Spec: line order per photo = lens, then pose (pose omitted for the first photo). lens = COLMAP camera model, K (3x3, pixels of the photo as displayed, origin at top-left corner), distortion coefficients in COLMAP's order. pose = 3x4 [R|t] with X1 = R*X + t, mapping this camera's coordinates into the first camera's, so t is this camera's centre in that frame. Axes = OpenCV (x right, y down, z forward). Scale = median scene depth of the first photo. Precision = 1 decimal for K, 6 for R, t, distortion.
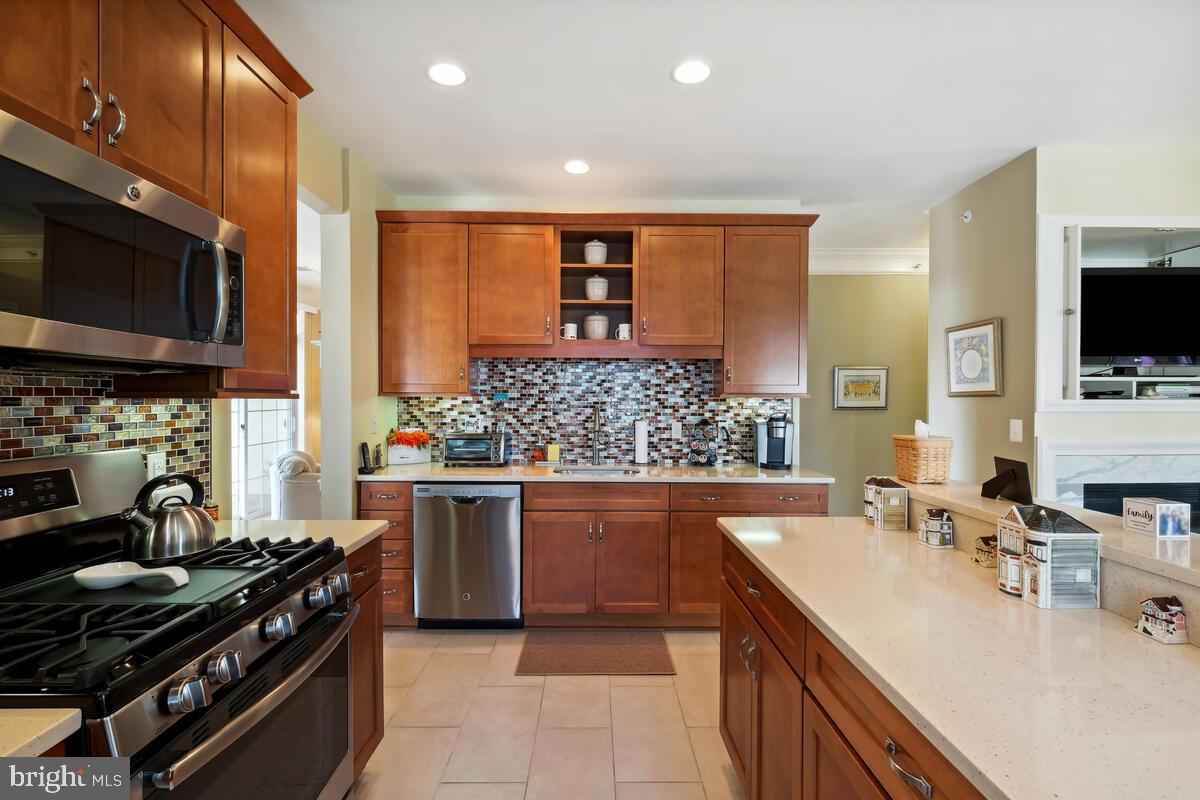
lens RADIAL K [[525.3, 0, 599.3], [0, 525.3, 403.9], [0, 0, 1]] dist [0.001529, -0.001231]
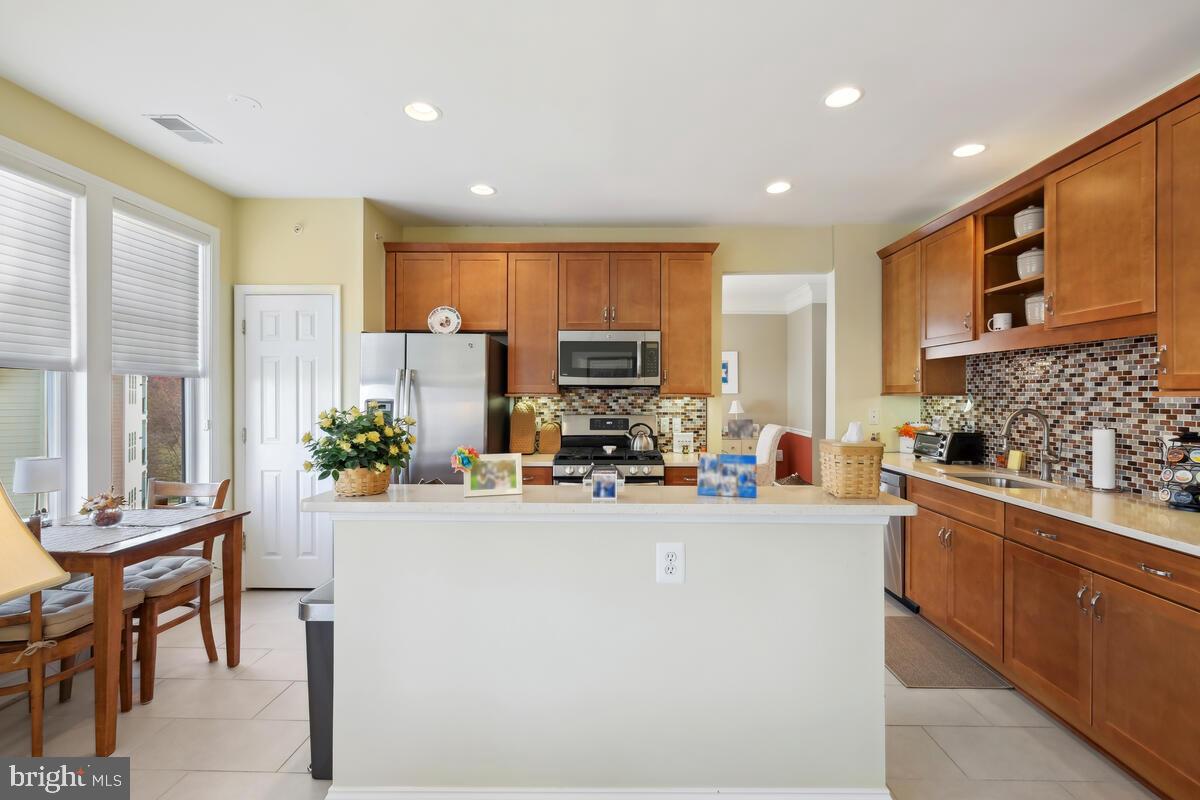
lens RADIAL K [[525.3, 0, 606.7], [0, 525.3, 394.6], [0, 0, 1]] dist [0.001529, -0.001231]
pose [[-0.029526, -0.005591, -0.999548, 0.796995], [-0.012710, 0.999906, -0.005218, -0.002212], [0.999483, 0.012551, -0.029595, 0.341407]]
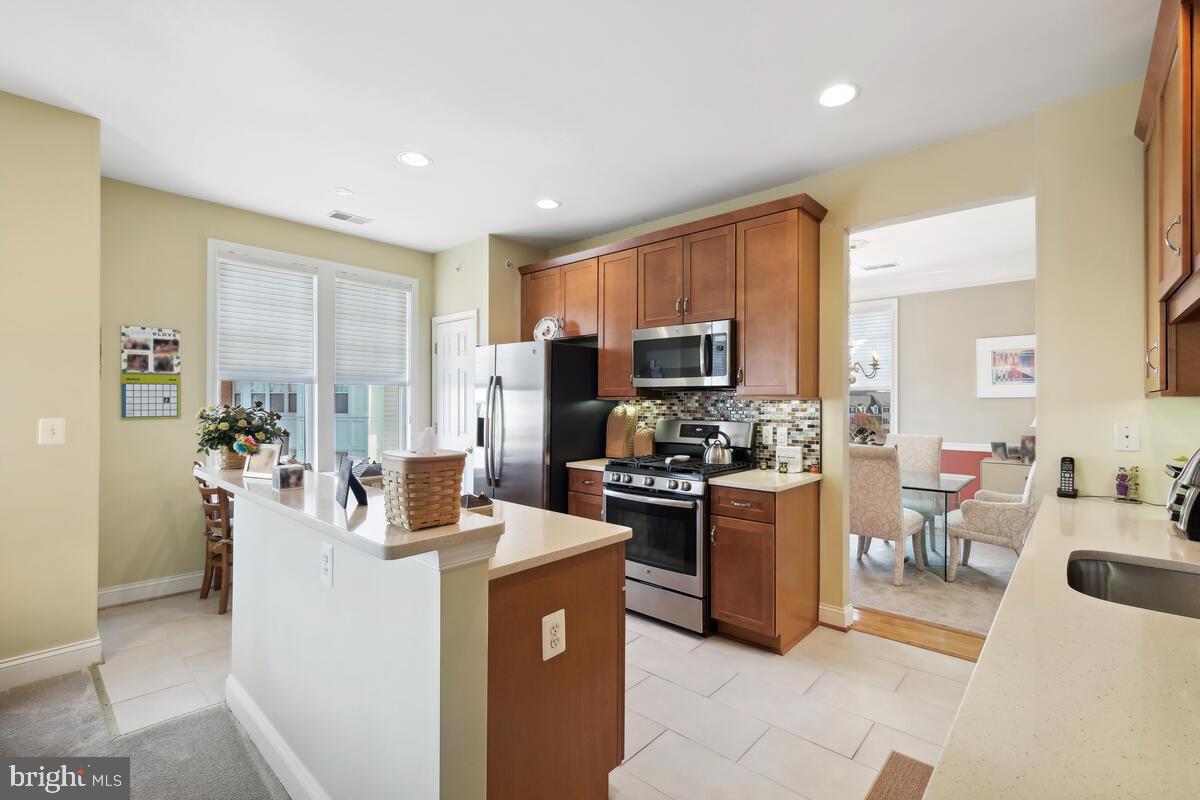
lens RADIAL K [[525.3, 0, 607.0], [0, 525.3, 400.6], [0, 0, 1]] dist [0.001529, -0.001231]
pose [[-0.679060, -0.006641, -0.734053, 0.506380], [-0.013569, 0.999902, 0.003506, -0.003665], [0.733958, 0.012341, -0.679083, 0.869701]]
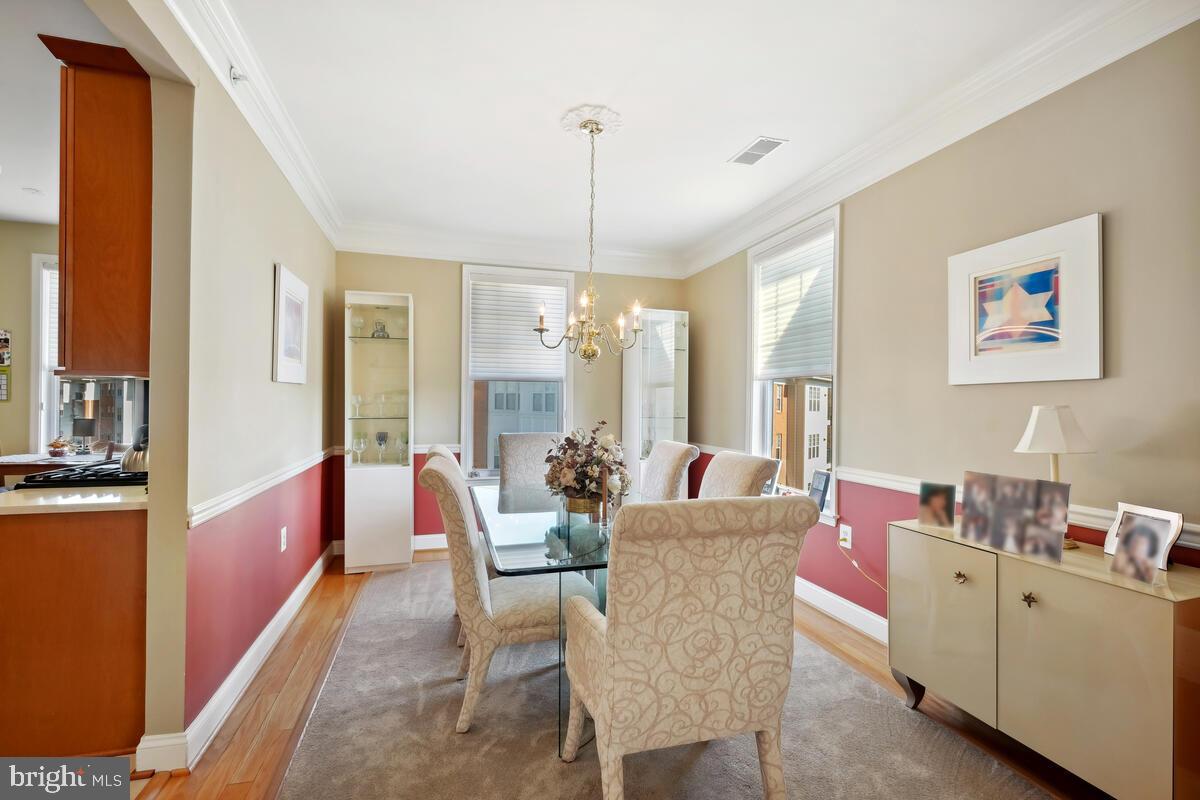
lens RADIAL K [[525.3, 0, 597.2], [0, 525.3, 404.1], [0, 0, 1]] dist [0.001529, -0.001231]
pose [[-0.961256, -0.017985, -0.275072, -0.646235], [-0.021795, 0.999704, 0.010802, 0.006461], [0.274796, 0.016379, -0.961363, 1.155565]]
